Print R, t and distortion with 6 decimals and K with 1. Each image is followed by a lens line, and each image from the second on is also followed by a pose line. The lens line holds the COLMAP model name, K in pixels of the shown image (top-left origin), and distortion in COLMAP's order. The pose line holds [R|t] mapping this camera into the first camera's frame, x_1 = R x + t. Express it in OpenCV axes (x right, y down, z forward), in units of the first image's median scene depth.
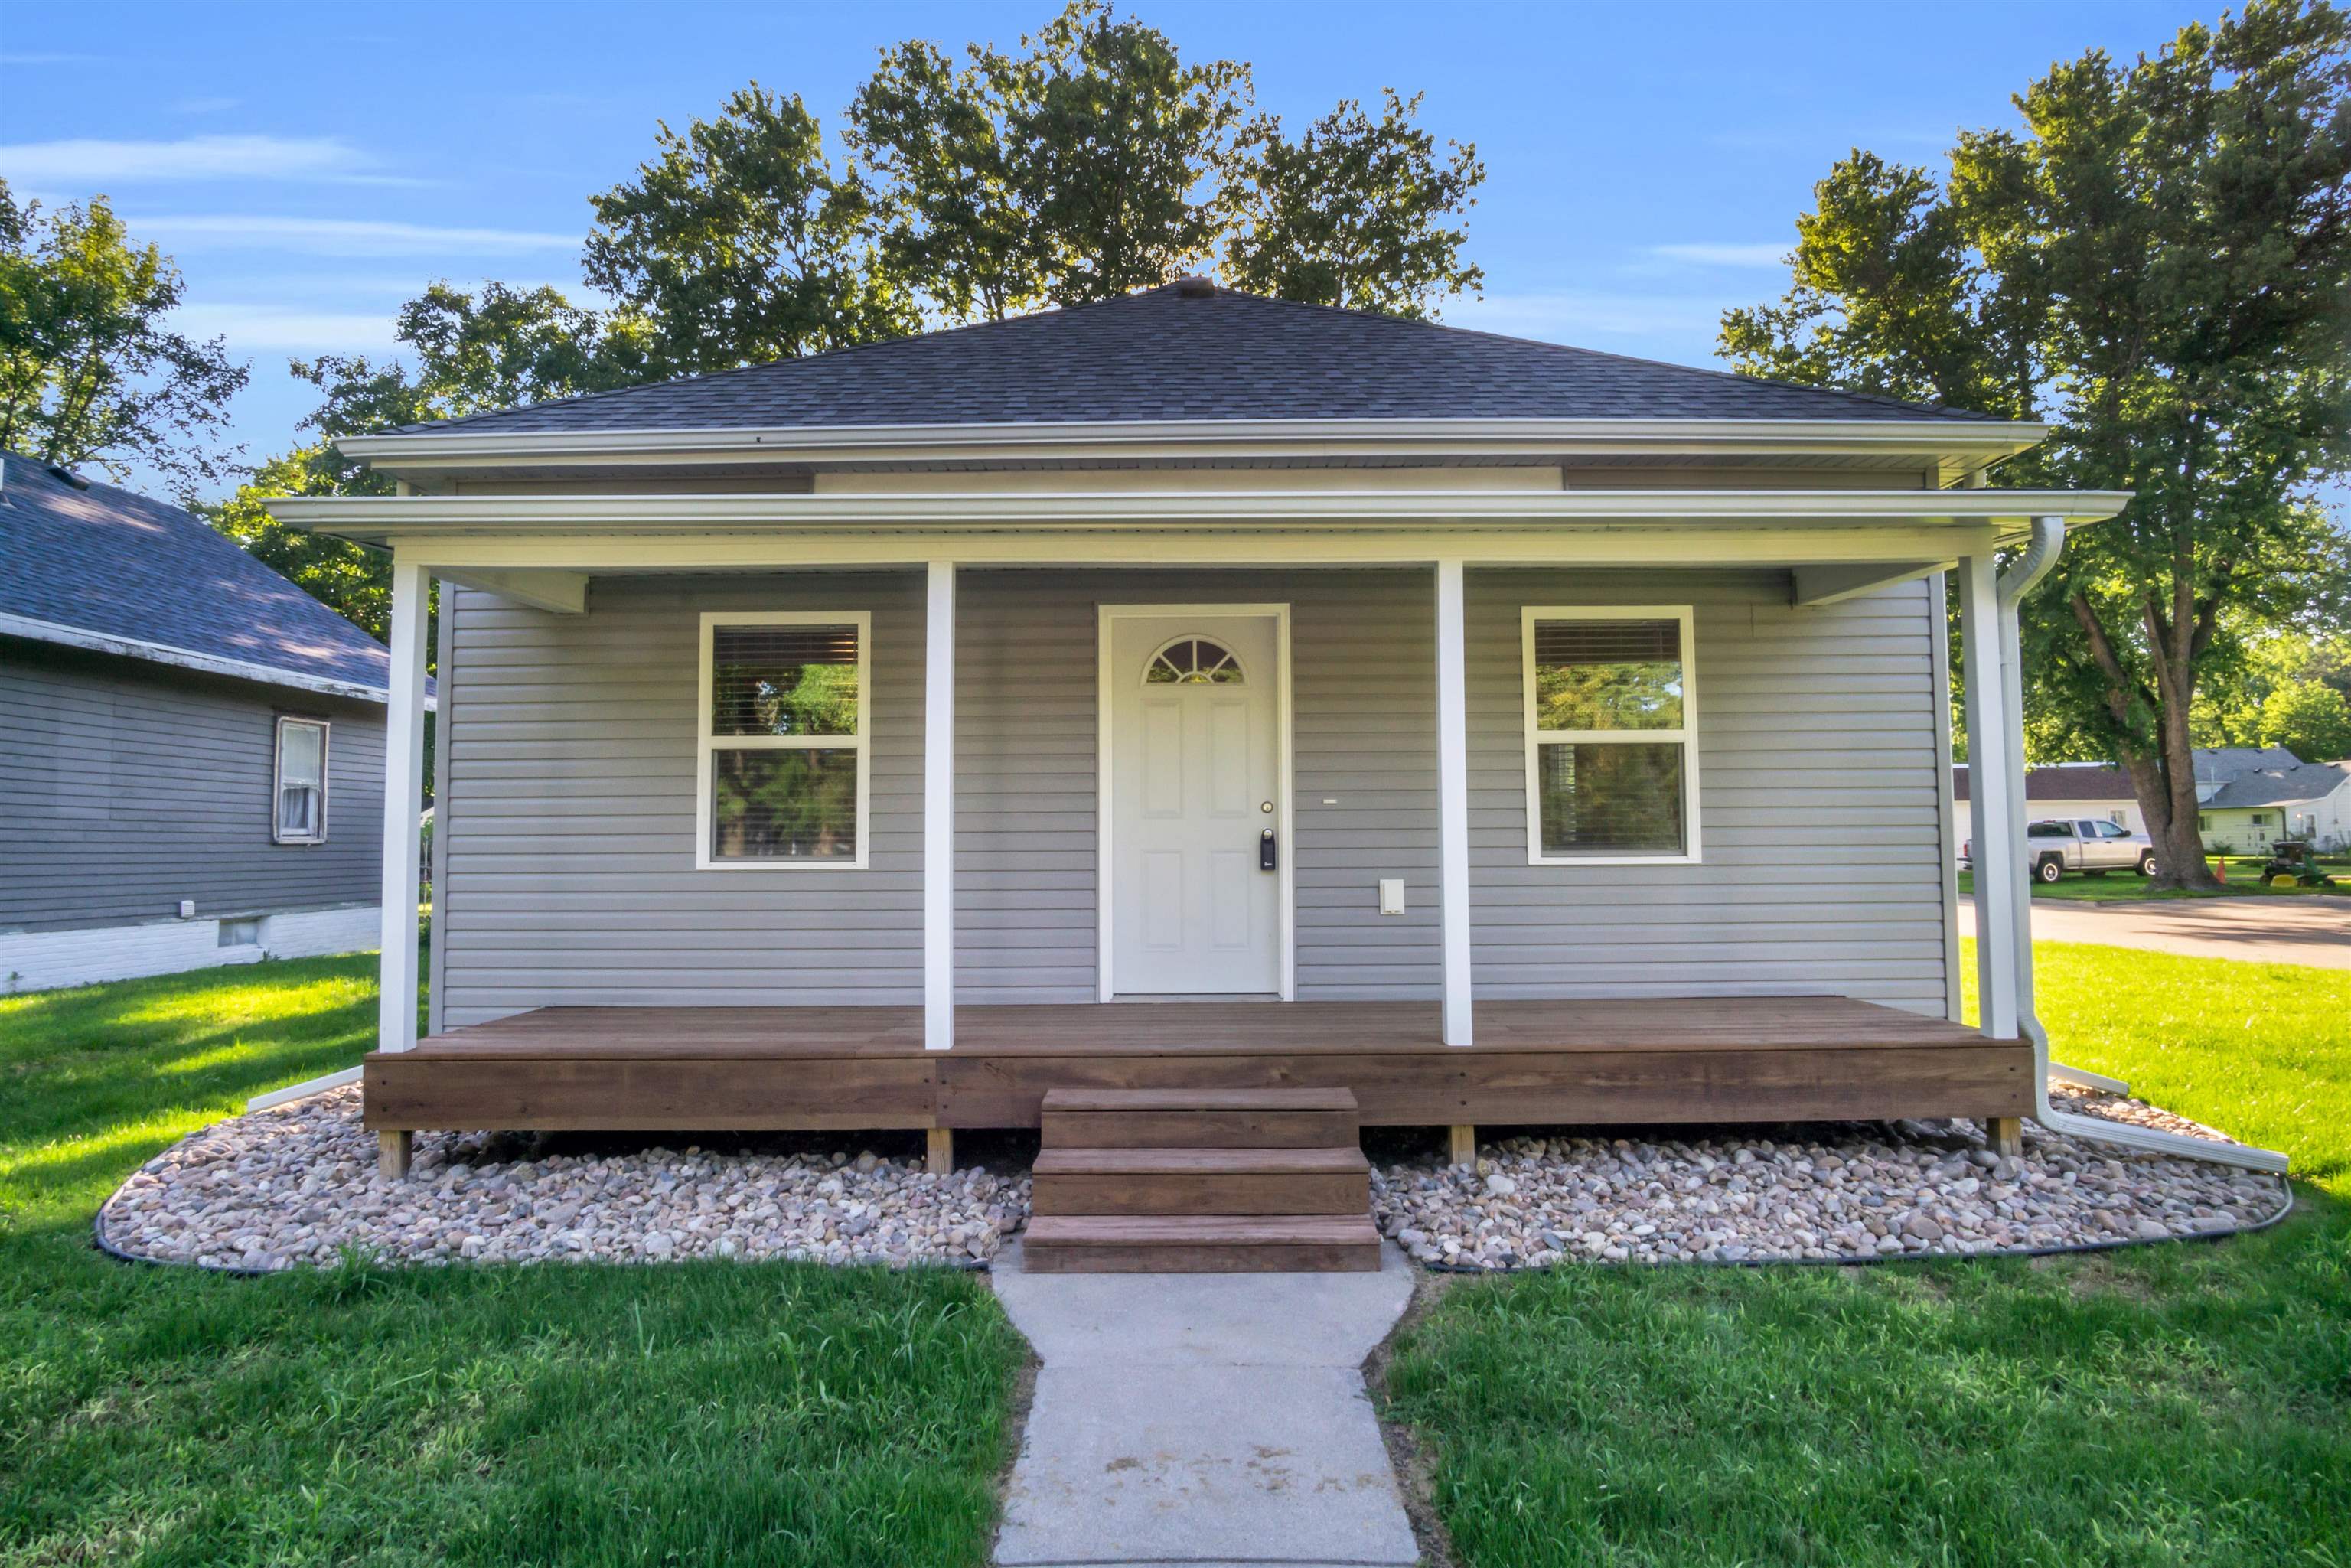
lens RADIAL K [[1292.6, 0, 1169.9], [0, 1292.6, 765.2], [0, 0, 1]] dist [-0.032931, 0.009017]
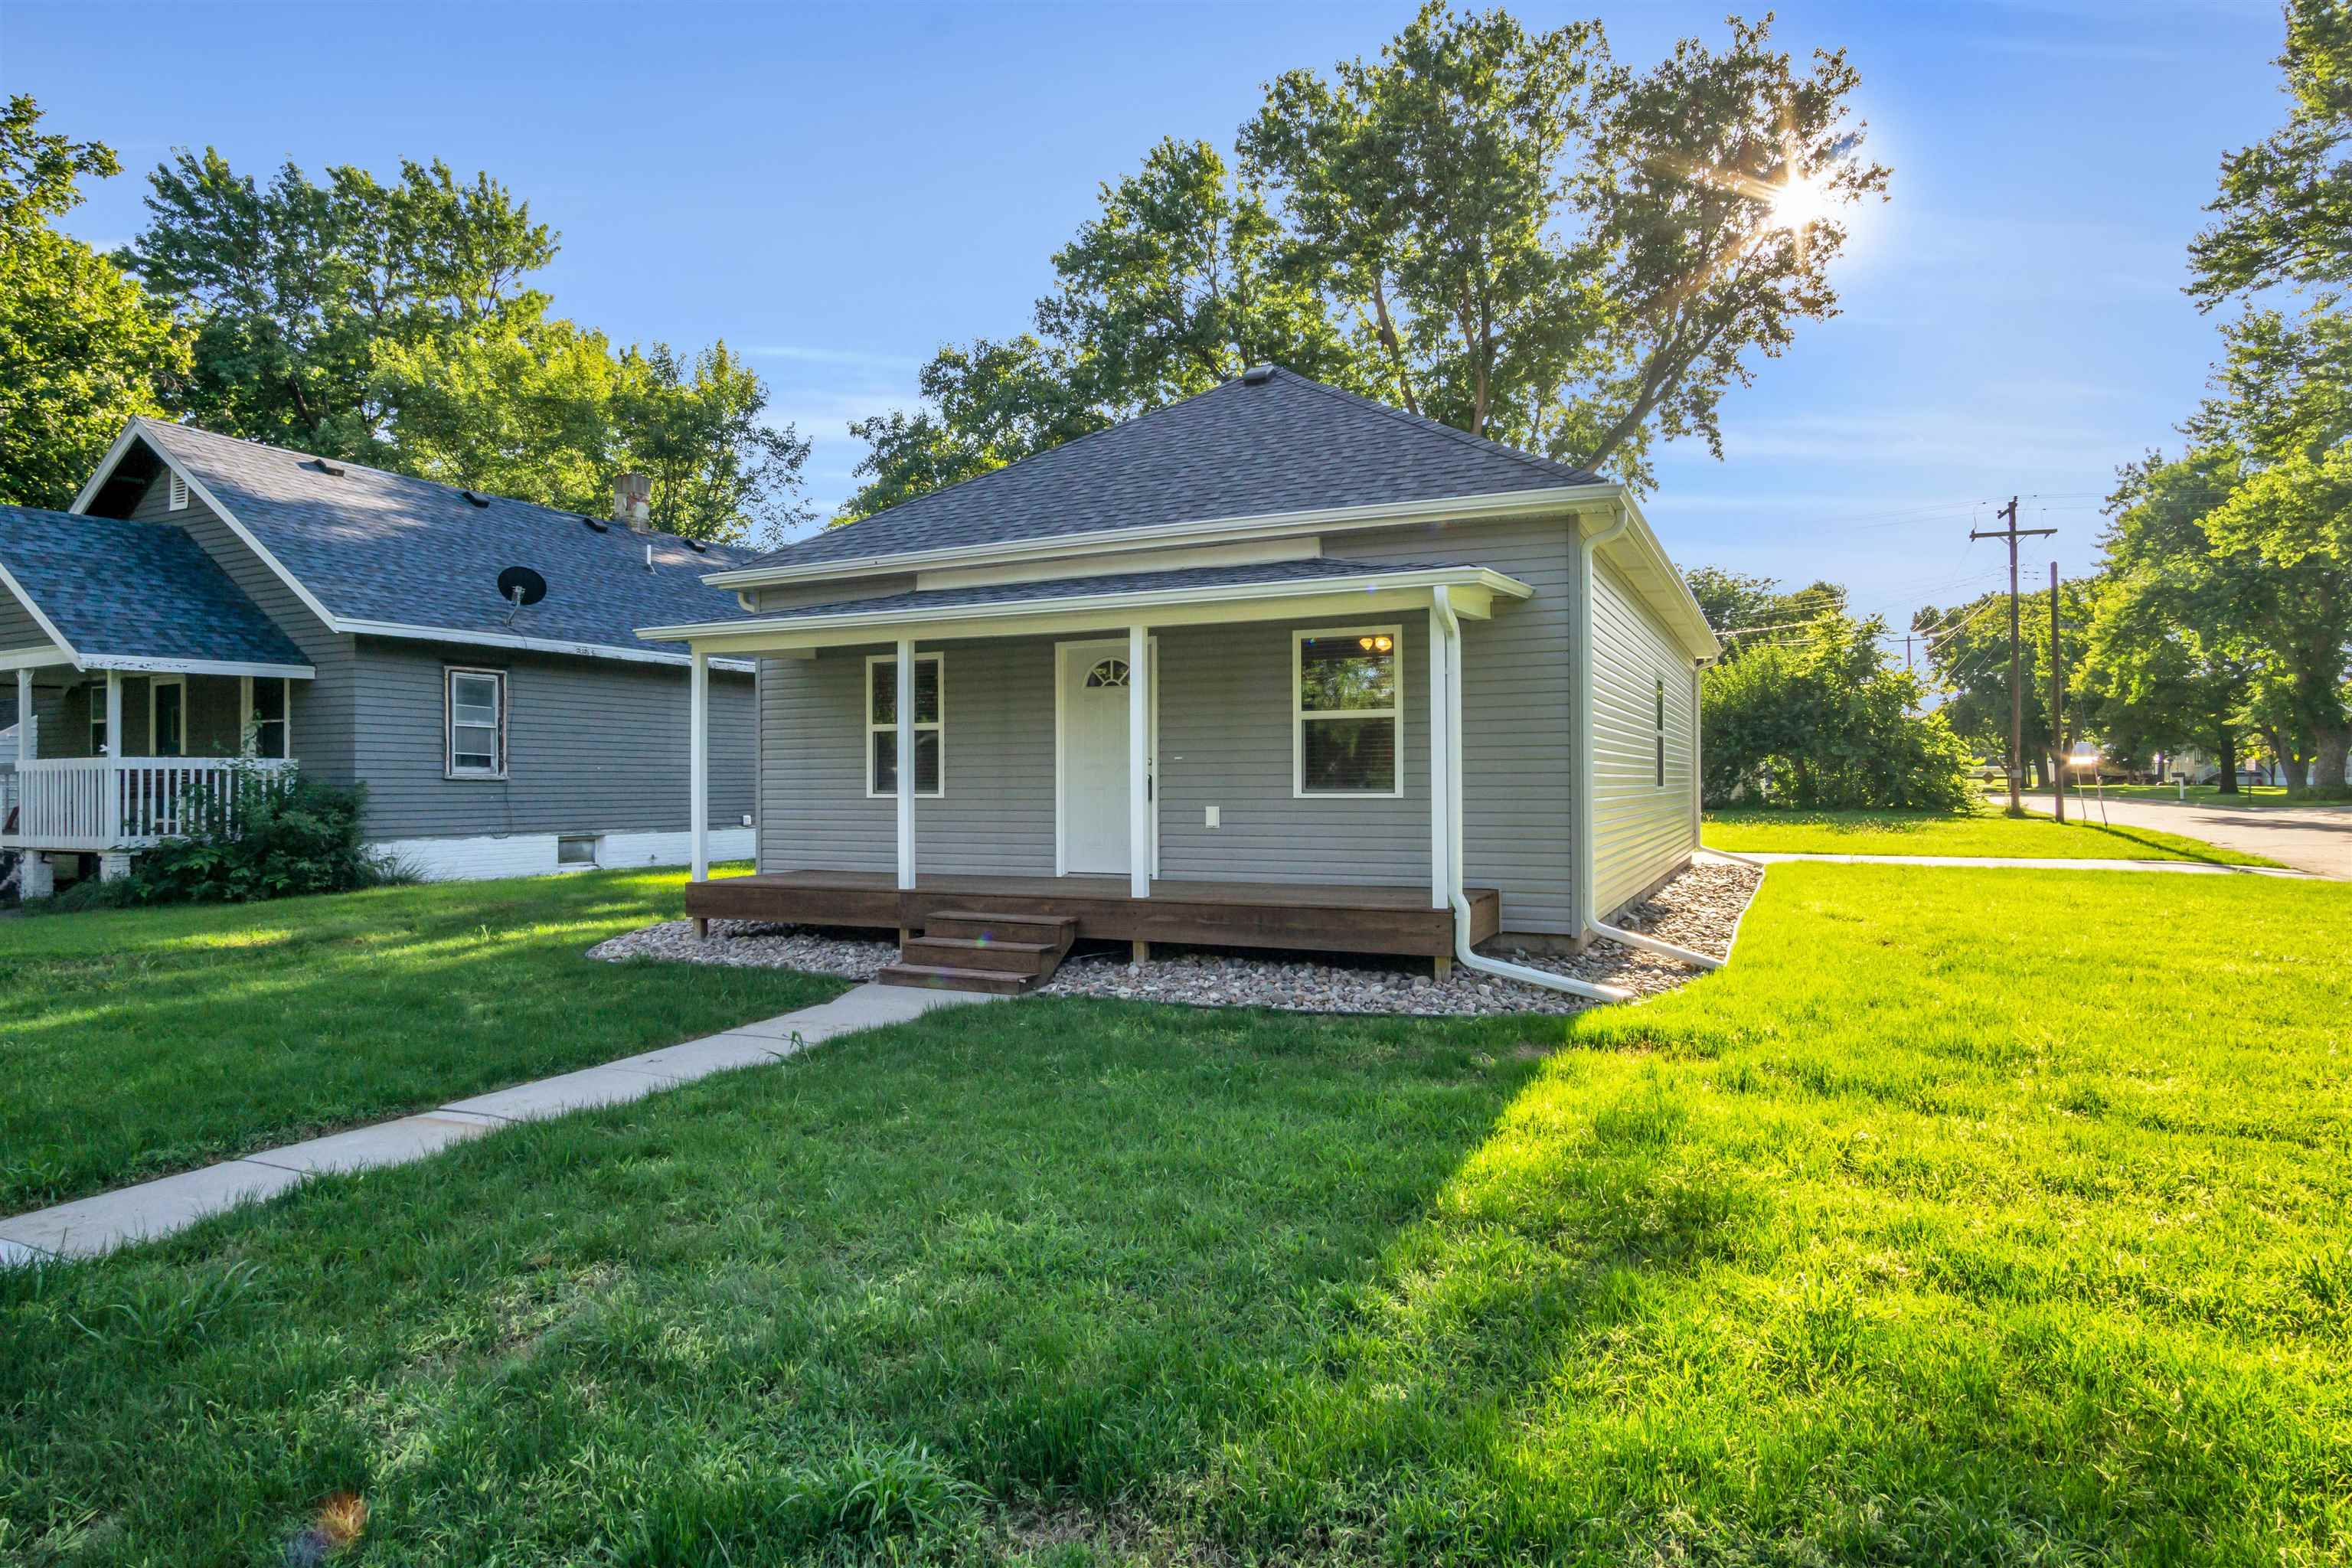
lens RADIAL K [[1293.2, 0, 1170.4], [0, 1293.2, 765.2], [0, 0, 1]] dist [-0.032931, 0.009017]
pose [[0.903723, -0.004543, -0.428094, 0.265423], [0.028624, 0.998347, 0.049832, -0.014476], [0.427160, -0.057288, 0.902359, -0.154063]]
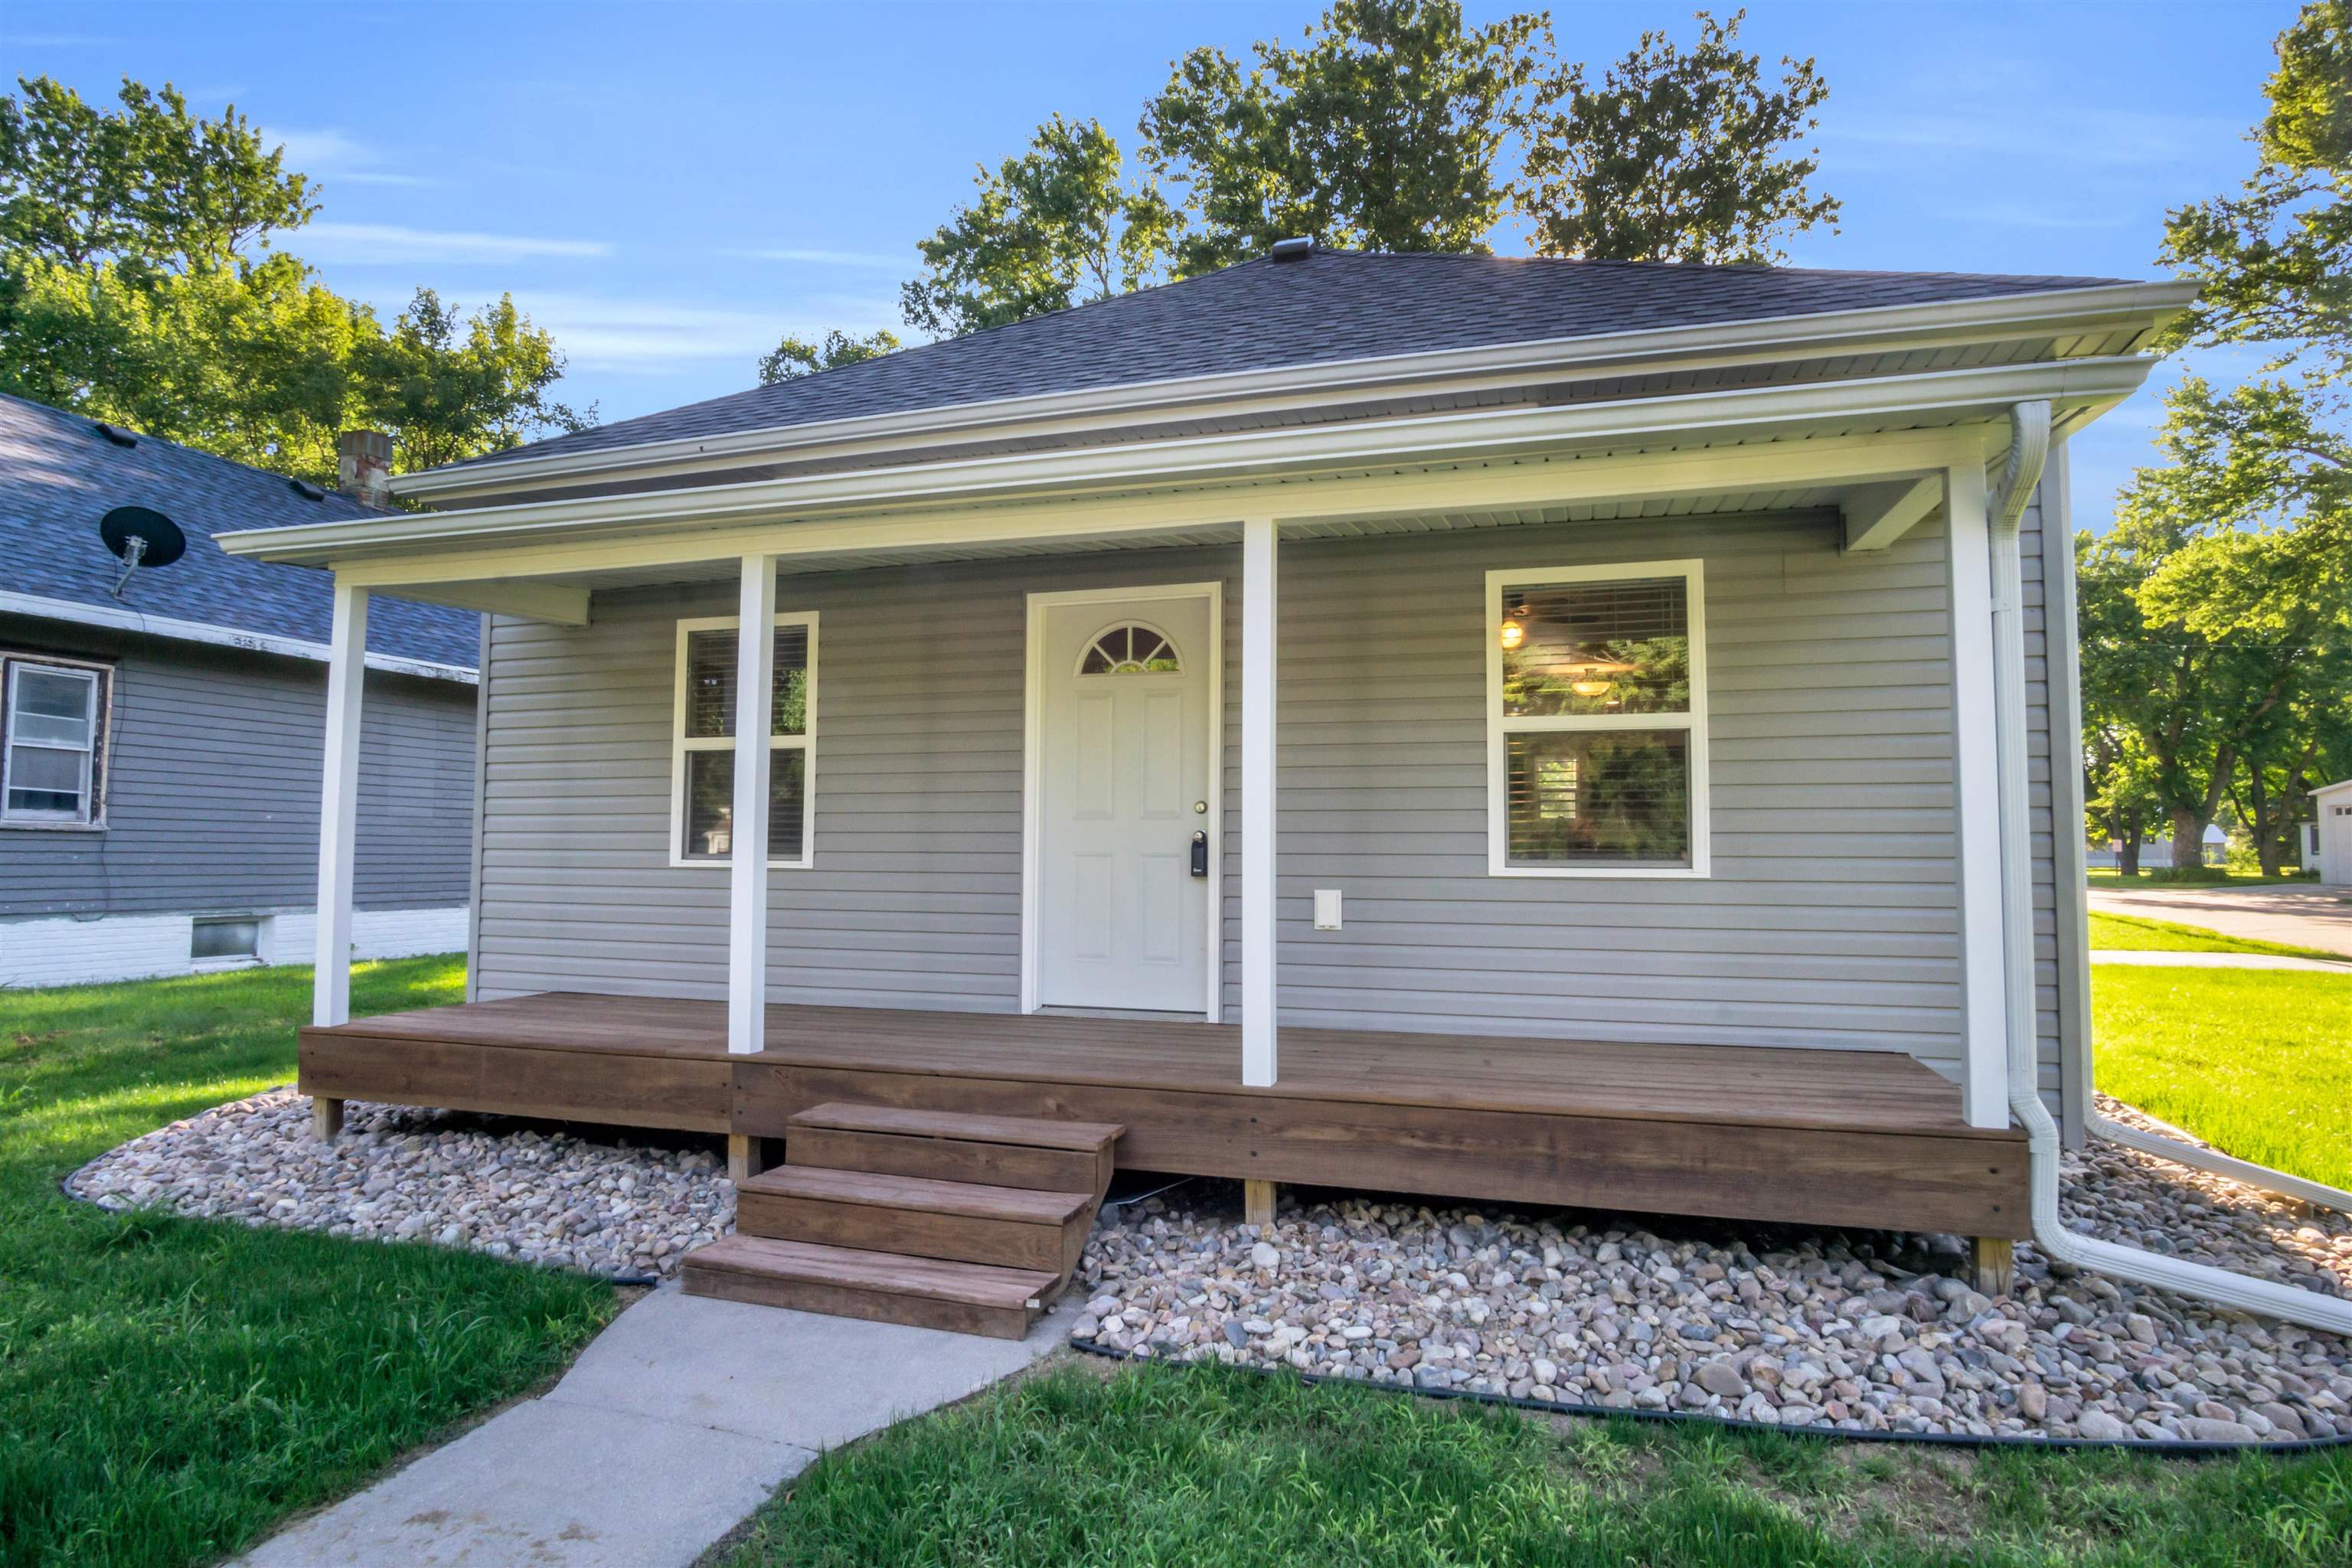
lens RADIAL K [[1293.2, 0, 1170.4], [0, 1293.2, 765.2], [0, 0, 1]] dist [-0.032931, 0.009017]
pose [[0.952965, -0.008166, -0.302970, 0.109726], [0.007731, 0.999967, -0.002635, 0.001678], [0.302982, 0.000169, 0.952996, 0.042661]]
